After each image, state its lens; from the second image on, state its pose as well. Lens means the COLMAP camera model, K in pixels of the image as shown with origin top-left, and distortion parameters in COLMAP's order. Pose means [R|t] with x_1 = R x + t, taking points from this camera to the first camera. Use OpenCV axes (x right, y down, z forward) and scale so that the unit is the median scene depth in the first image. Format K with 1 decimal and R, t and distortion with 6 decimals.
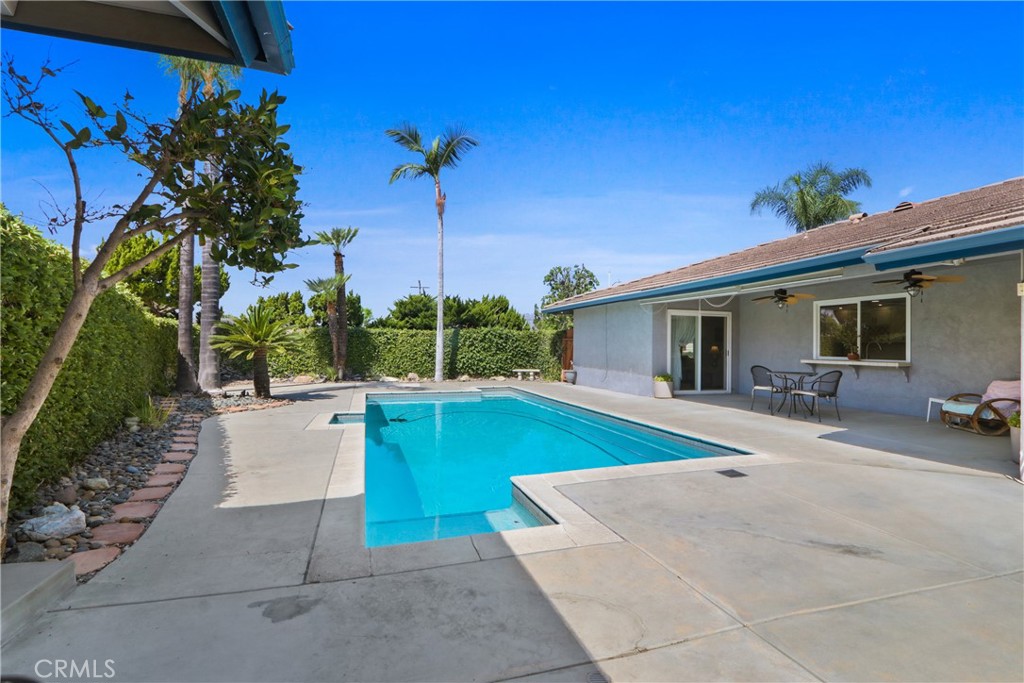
lens RADIAL K [[476.9, 0, 516.1], [0, 476.9, 341.2], [0, 0, 1]] dist [-0.011844, 0.000183]
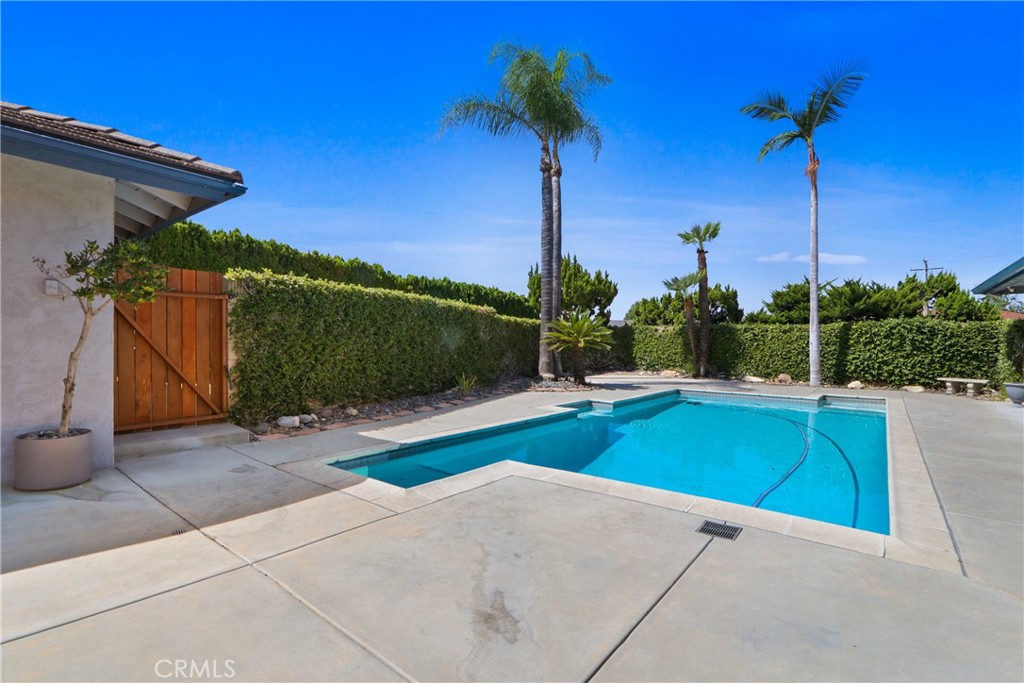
lens RADIAL K [[476.9, 0, 518.2], [0, 476.9, 343.2], [0, 0, 1]] dist [-0.011844, 0.000183]
pose [[0.560337, 0.005115, -0.828249, 0.237783], [0.000181, 0.999980, 0.006298, 0.004673], [0.828264, -0.003679, 0.560325, 0.114634]]
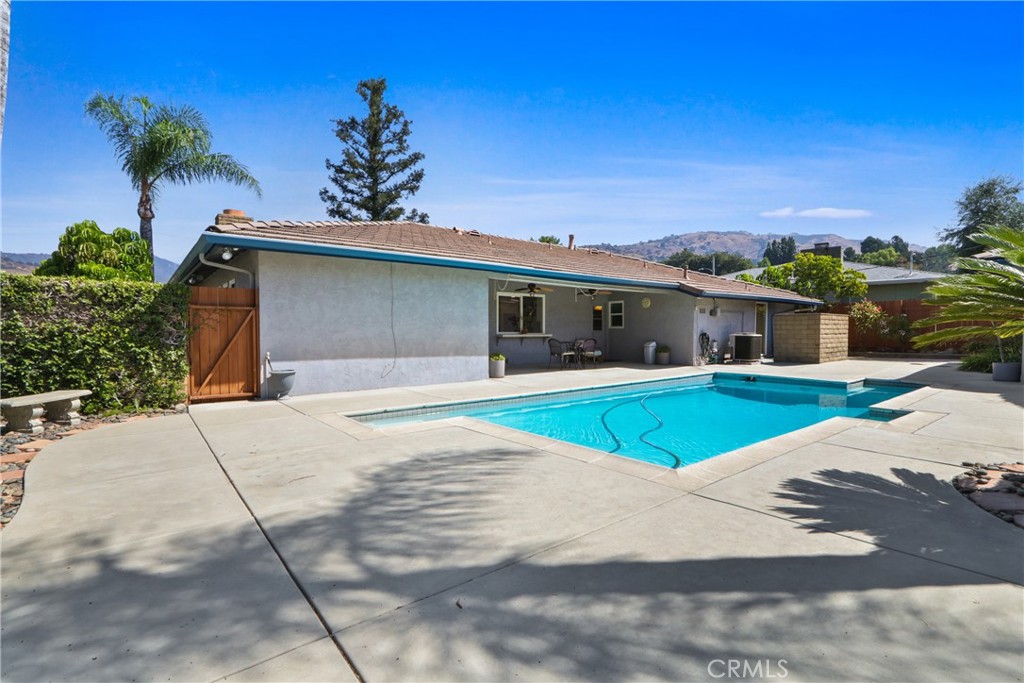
lens RADIAL K [[476.9, 0, 511.6], [0, 476.9, 339.9], [0, 0, 1]] dist [-0.011844, 0.000183]
pose [[-0.352838, -0.027517, 0.935280, -0.405713], [-0.012542, 0.999617, 0.024678, 0.011887], [-0.935600, -0.003023, -0.353048, 0.883933]]
